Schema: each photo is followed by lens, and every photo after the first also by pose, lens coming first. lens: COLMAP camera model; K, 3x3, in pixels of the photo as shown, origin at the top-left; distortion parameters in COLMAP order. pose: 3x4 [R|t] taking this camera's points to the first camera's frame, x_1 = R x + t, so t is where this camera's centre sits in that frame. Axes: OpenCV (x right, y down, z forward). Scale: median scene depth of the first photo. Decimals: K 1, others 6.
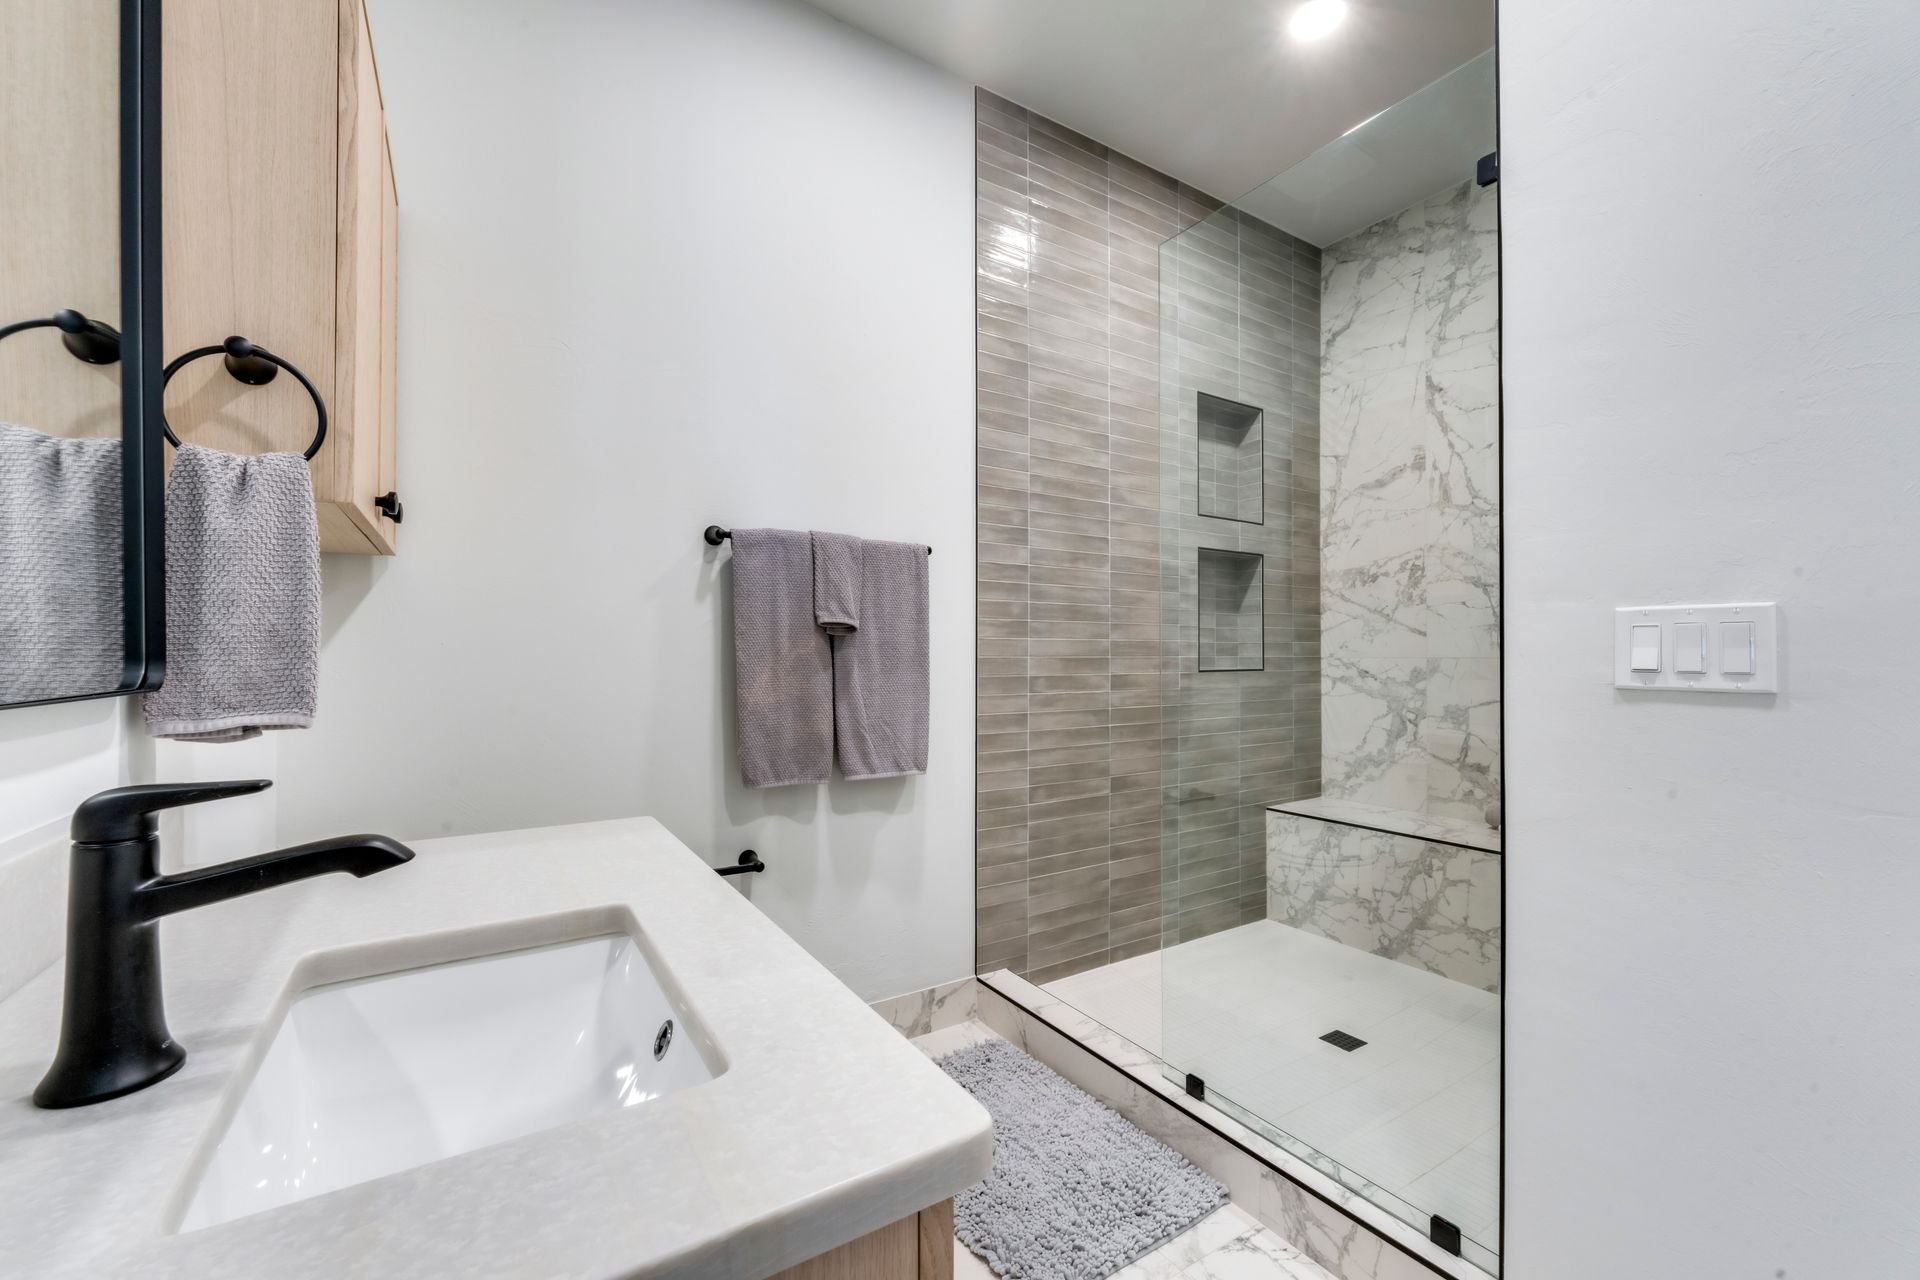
lens RADIAL K [[778.8, 0, 917.3], [0, 778.8, 650.9], [0, 0, 1]] dist [0.000061, -0.000052]
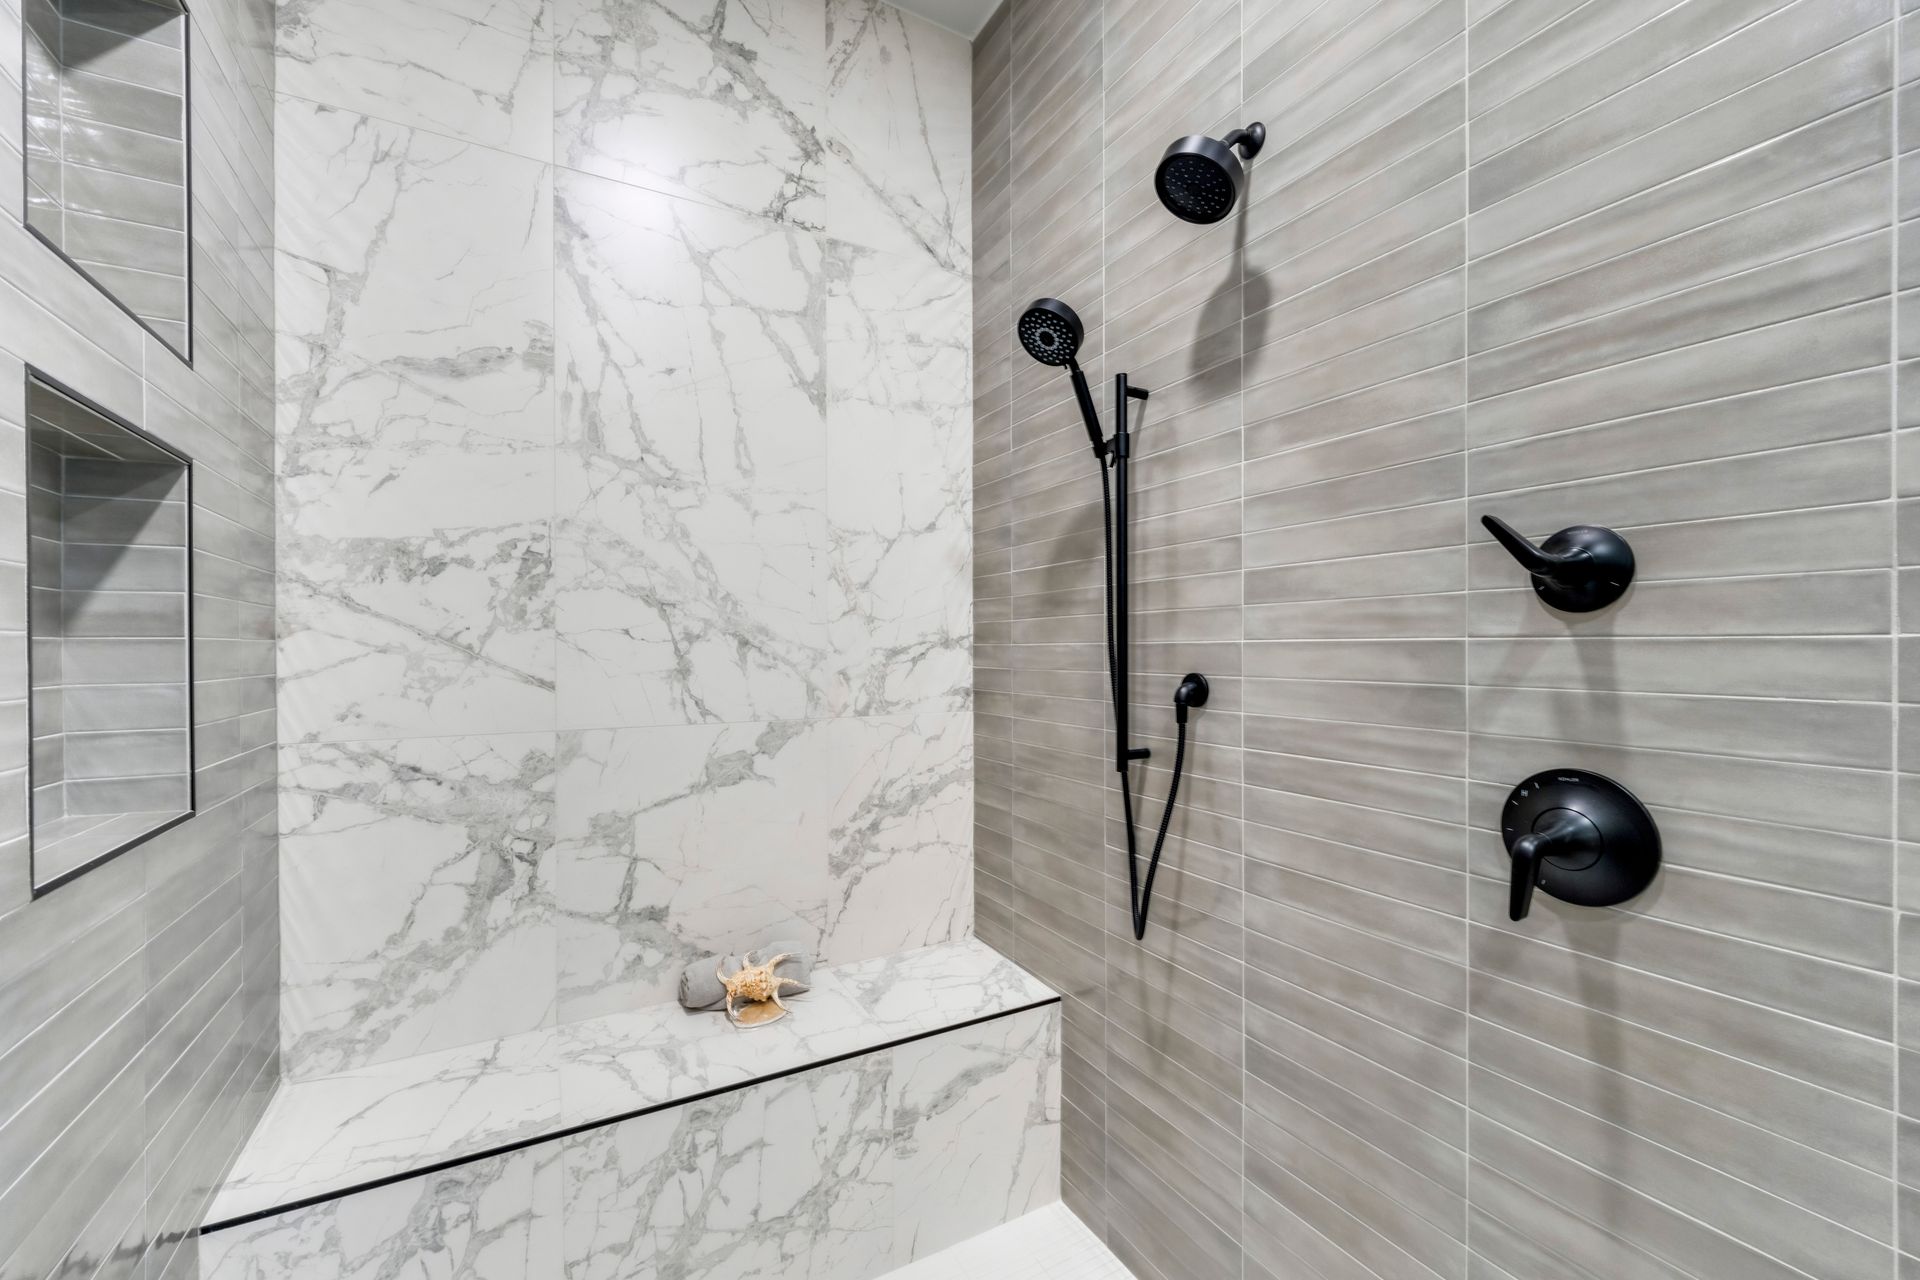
lens RADIAL K [[774.2, 0, 960.2], [0, 774.2, 643.9], [0, 0, 1]] dist [-0.000533, -0.000341]
pose [[0.006298, -0.001765, 0.999979, 0.128361], [-0.003417, 0.999993, 0.001786, -0.050624], [-0.999974, -0.003428, 0.006292, 0.704390]]
